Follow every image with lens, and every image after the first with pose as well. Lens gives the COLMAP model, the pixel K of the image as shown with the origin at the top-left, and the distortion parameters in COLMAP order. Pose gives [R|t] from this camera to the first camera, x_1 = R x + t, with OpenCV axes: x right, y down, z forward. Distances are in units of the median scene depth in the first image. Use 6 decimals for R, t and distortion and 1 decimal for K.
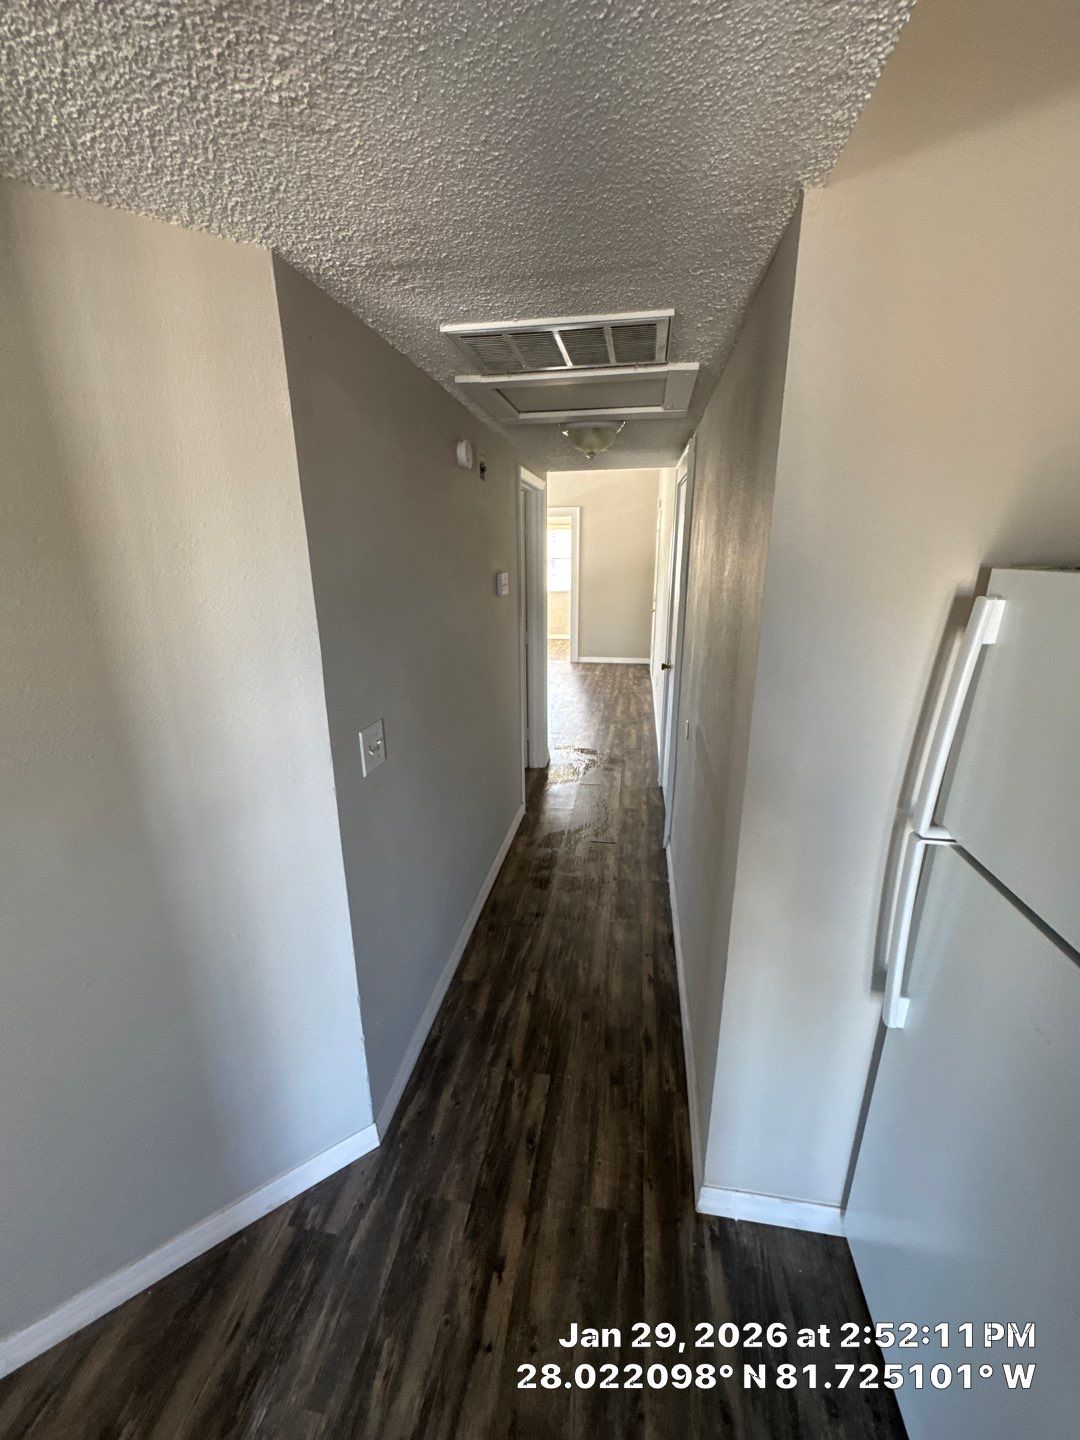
lens RADIAL K [[571.1, 0, 540.0], [0, 571.1, 721.7], [0, 0, 1]] dist [0.000024, 0.000159]
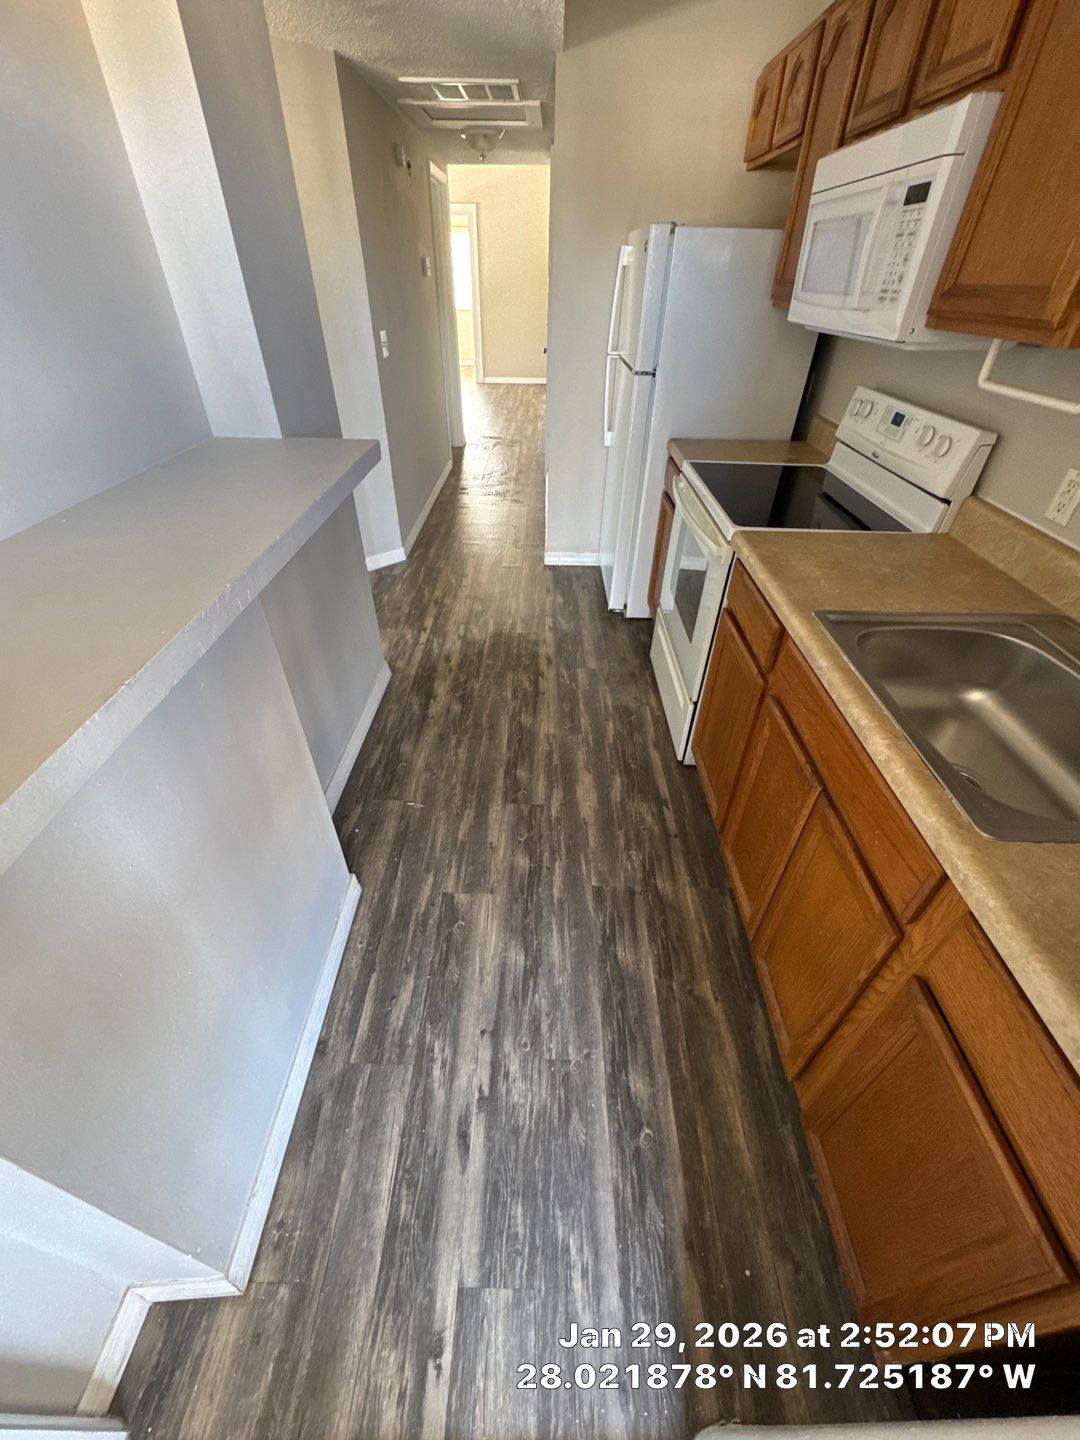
lens RADIAL K [[571.1, 0, 540.1], [0, 571.1, 718.1], [0, 0, 1]] dist [0.000024, 0.000159]
pose [[0.988331, -0.078209, 0.130713, -0.059534], [0.025491, 0.930944, 0.364271, 0.296478], [-0.150176, -0.356688, 0.922074, -0.766260]]
